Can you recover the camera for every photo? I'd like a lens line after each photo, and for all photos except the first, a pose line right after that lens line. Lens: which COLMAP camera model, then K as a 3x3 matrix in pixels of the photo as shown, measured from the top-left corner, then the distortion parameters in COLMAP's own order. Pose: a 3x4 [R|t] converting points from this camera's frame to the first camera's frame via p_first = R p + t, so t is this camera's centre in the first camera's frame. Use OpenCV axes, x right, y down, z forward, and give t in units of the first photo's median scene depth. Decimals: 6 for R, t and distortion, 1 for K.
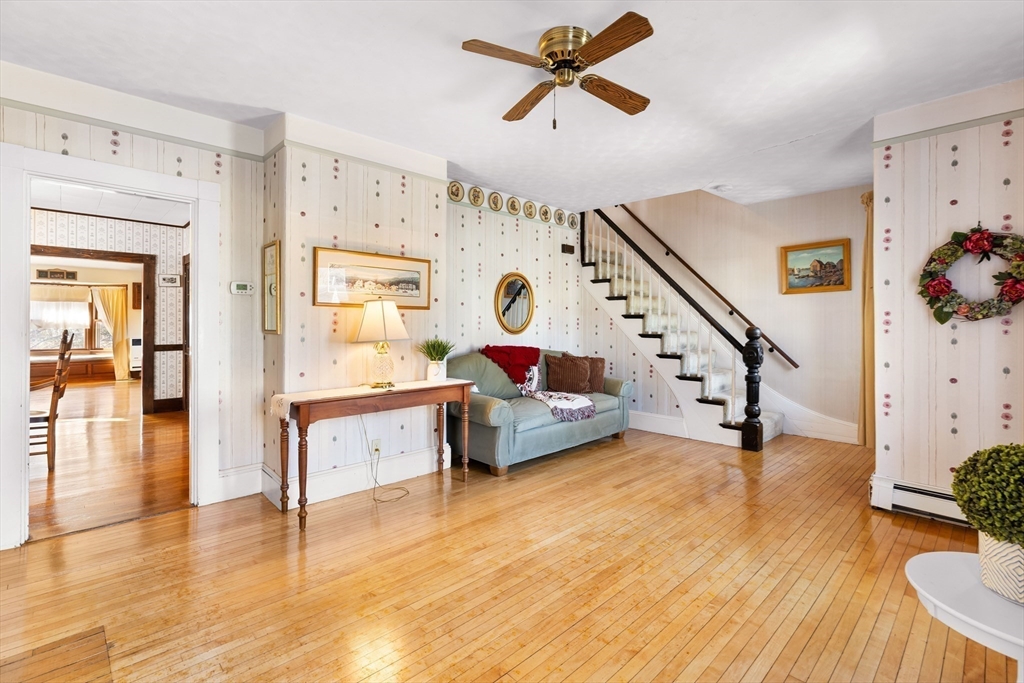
lens RADIAL K [[464.9, 0, 504.5], [0, 464.9, 317.6], [0, 0, 1]] dist [0.008374, -0.000222]
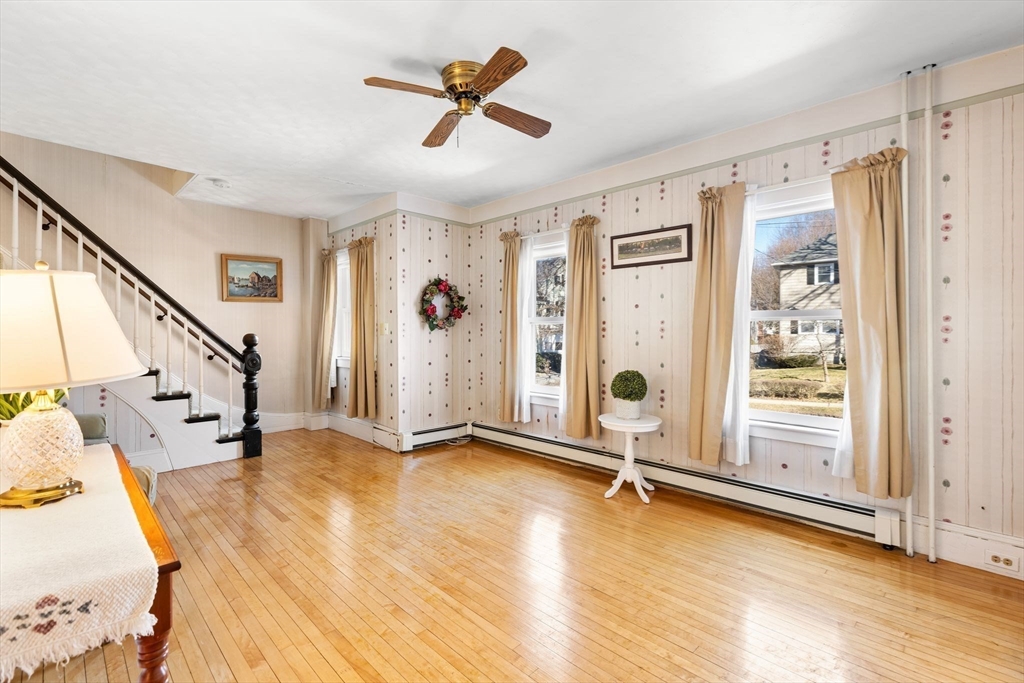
lens RADIAL K [[464.9, 0, 515.8], [0, 464.9, 331.6], [0, 0, 1]] dist [0.008374, -0.000222]
pose [[-0.030248, -0.003283, 0.999537, -0.706174], [-0.015935, 0.999869, 0.002802, 0.004220], [-0.999415, -0.015843, -0.030296, 0.663952]]
